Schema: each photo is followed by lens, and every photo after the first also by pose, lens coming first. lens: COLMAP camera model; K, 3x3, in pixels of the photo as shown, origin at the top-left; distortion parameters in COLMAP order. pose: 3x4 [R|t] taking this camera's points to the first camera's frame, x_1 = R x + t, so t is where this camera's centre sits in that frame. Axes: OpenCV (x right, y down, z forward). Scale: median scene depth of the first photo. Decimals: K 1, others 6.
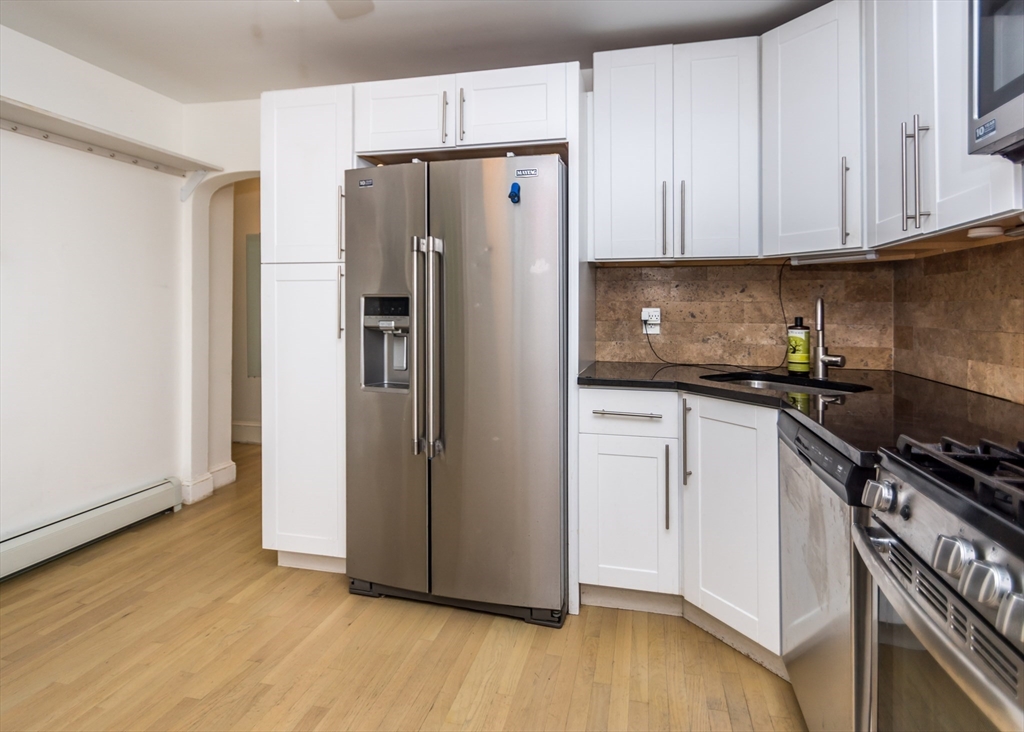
lens RADIAL K [[547.5, 0, 512.8], [0, 547.5, 305.9], [0, 0, 1]] dist [0.003597, 0.001040]
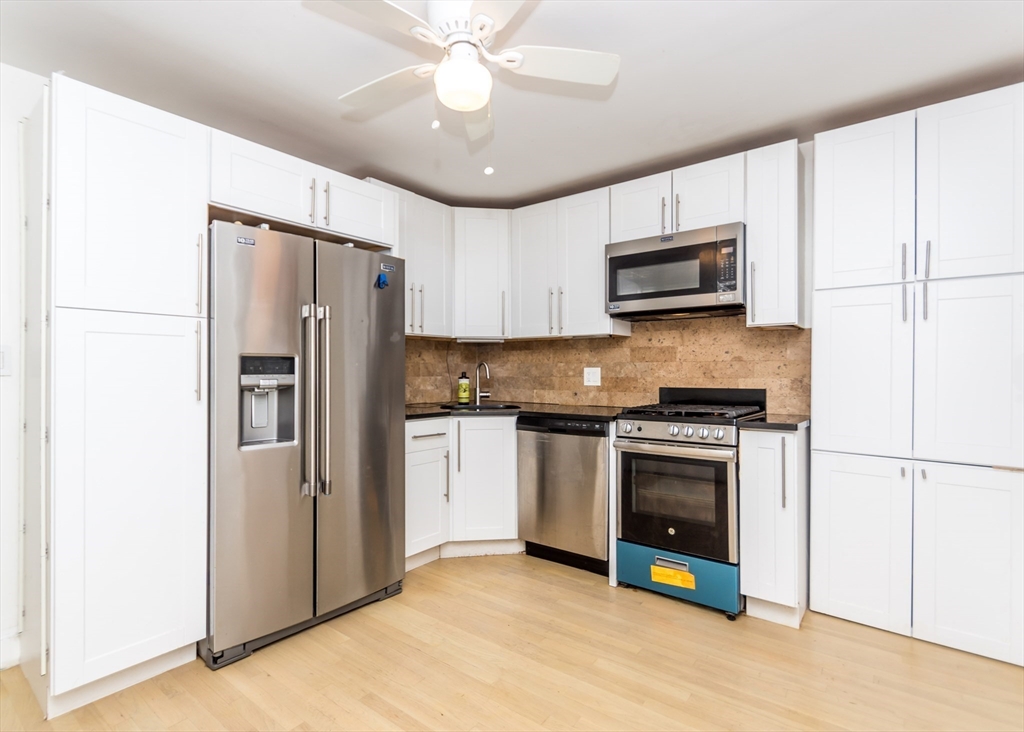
lens RADIAL K [[531.3, 0, 512.0], [0, 531.3, 366.0], [0, 0, 1]] dist [0.000352, -0.000086]
pose [[0.388726, 0.001439, 0.921352, -1.018601], [-0.002354, 0.999997, -0.000568, 0.001689], [-0.921350, -0.001948, 0.388729, 0.192029]]
